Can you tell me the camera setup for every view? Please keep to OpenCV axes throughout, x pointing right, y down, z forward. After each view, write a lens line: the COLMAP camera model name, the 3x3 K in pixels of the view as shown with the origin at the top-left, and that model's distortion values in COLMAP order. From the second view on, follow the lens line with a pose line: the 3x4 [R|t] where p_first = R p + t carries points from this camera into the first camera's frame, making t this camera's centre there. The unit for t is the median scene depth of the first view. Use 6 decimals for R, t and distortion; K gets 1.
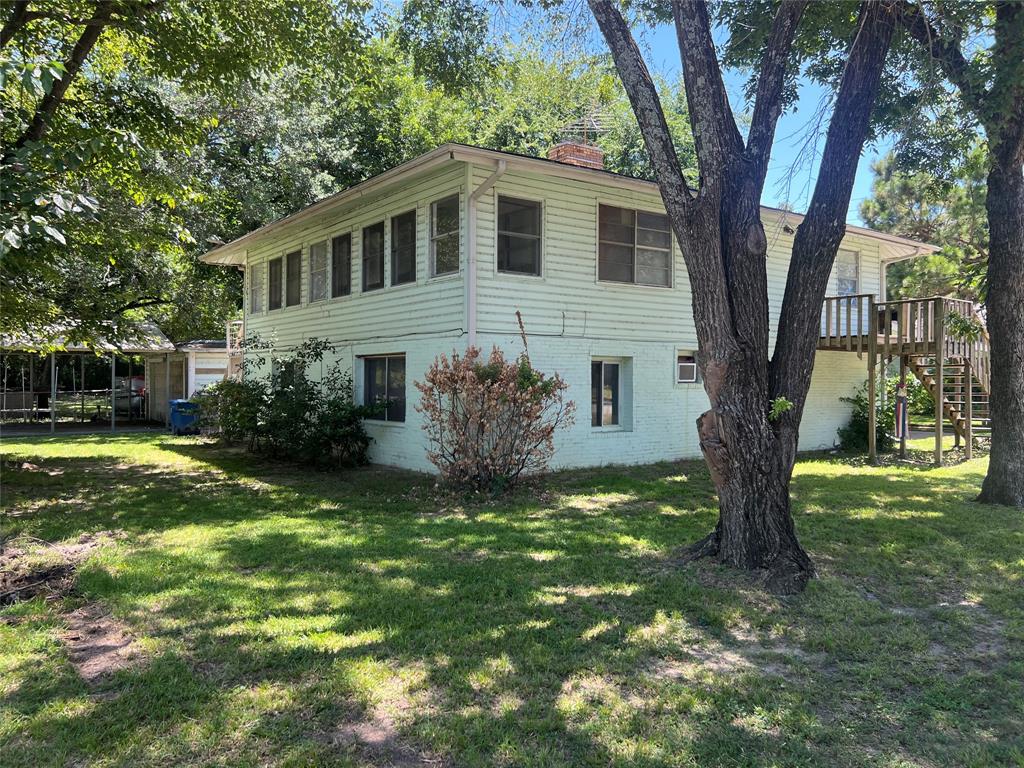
lens RADIAL K [[786.8, 0, 511.9], [0, 786.8, 381.7], [0, 0, 1]] dist [0.032898, -0.013261]
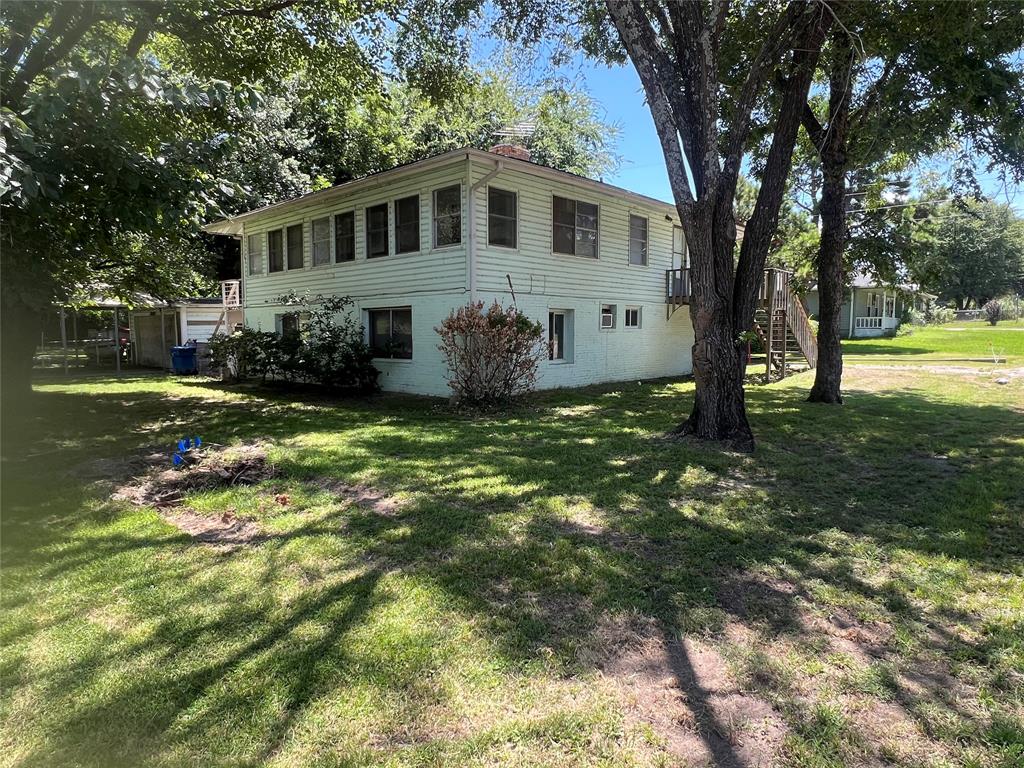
lens RADIAL K [[631.8, 0, 511.0], [0, 631.8, 388.7], [0, 0, 1]] dist [-0.005922, 0.002198]
pose [[0.980615, -0.026003, 0.194211, -0.173833], [0.008773, 0.995988, 0.089056, 0.007938], [-0.195748, -0.085626, 0.976909, -0.071099]]
